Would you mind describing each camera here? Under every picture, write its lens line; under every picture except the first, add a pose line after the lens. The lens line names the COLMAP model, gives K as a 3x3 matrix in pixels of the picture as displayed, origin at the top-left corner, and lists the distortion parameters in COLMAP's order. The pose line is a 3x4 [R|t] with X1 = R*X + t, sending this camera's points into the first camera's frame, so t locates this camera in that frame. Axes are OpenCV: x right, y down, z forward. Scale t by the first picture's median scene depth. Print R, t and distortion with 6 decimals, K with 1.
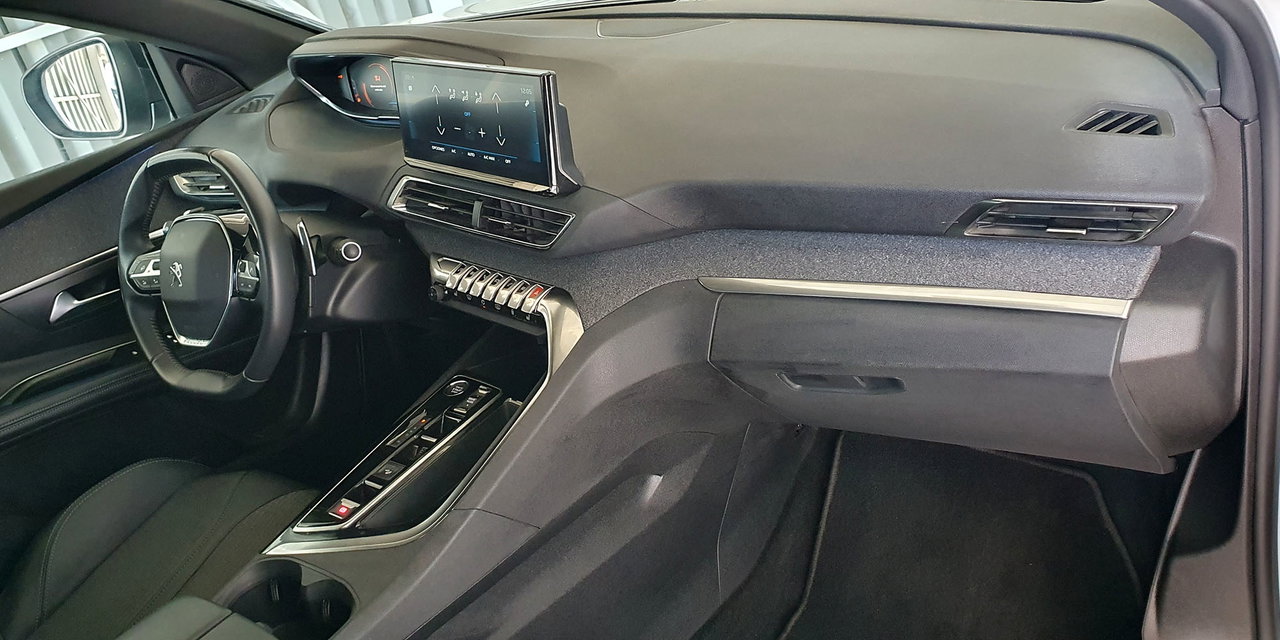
lens RADIAL K [[1044.8, 0, 626.2], [0, 1044.8, 332.7], [0, 0, 1]] dist [0.006034, 0.004943]
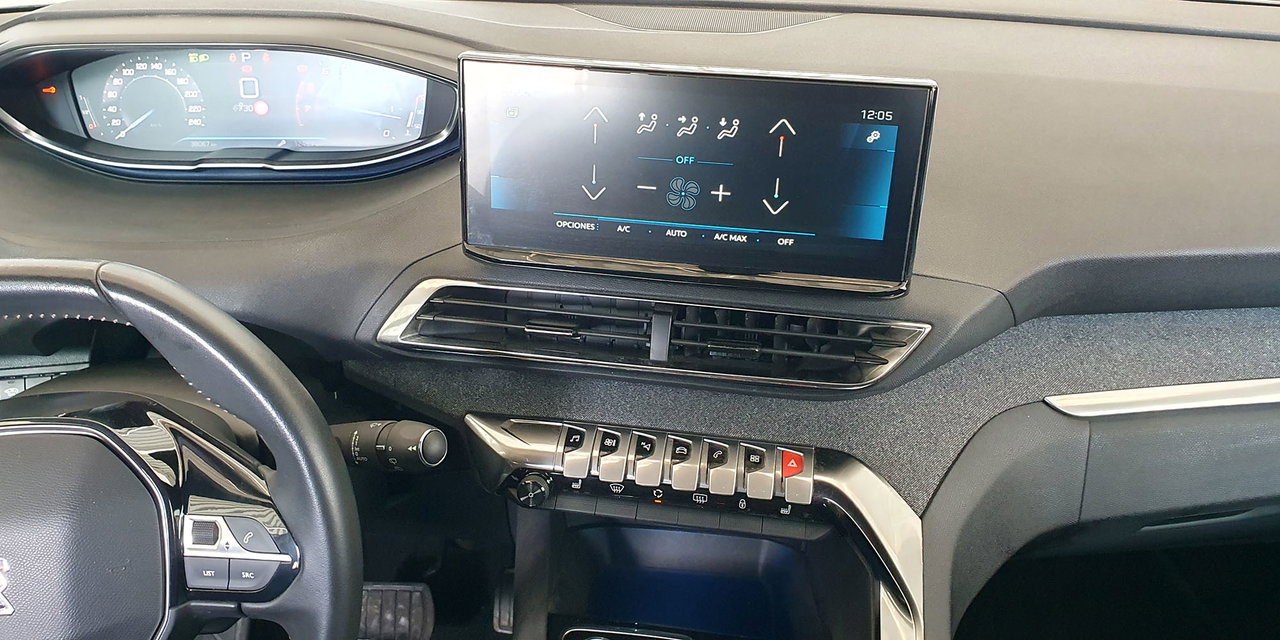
lens RADIAL K [[1044.8, 0, 626.2], [0, 1044.8, 332.7], [0, 0, 1]] dist [0.006034, 0.004943]
pose [[0.795786, -0.125510, 0.592429, -0.479835], [0.141020, 0.989799, 0.020269, -0.130263], [-0.588930, 0.067415, 0.805368, 0.567237]]
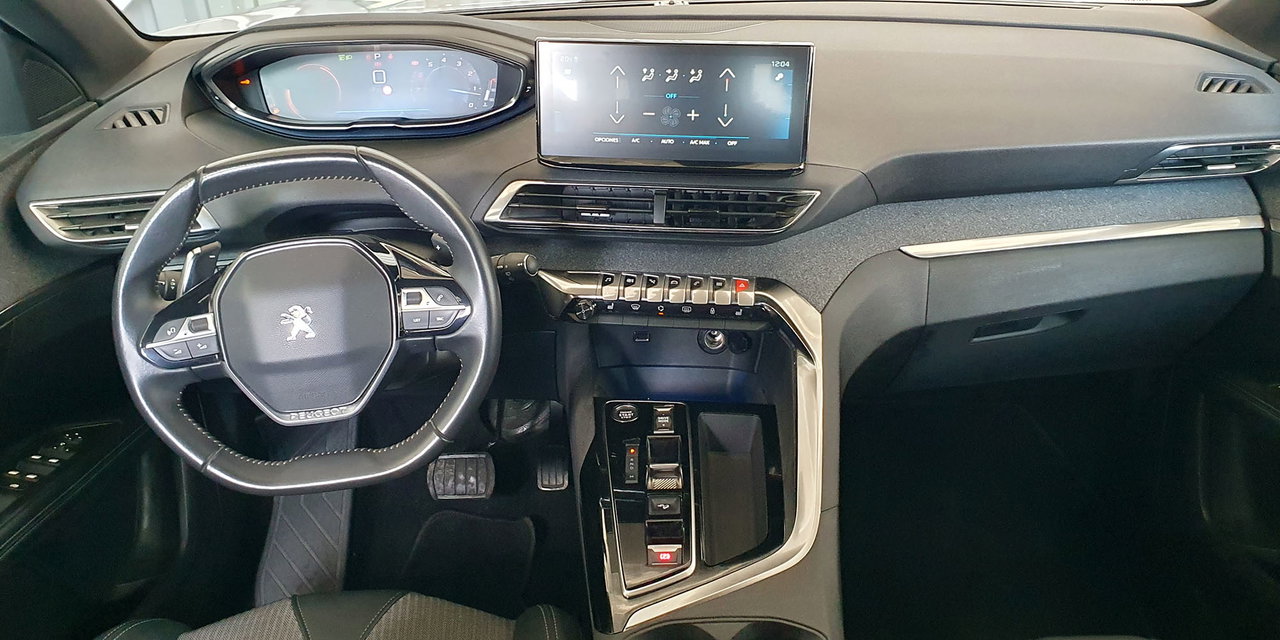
lens RADIAL K [[1041.7, 0, 622.4], [0, 1041.7, 357.2], [0, 0, 1]] dist [0.113032, -0.224375]
pose [[0.782448, -0.134083, 0.608109, -0.735350], [0.173616, 0.984794, -0.006251, 0.013005], [-0.598024, 0.110469, 0.793829, 0.311588]]
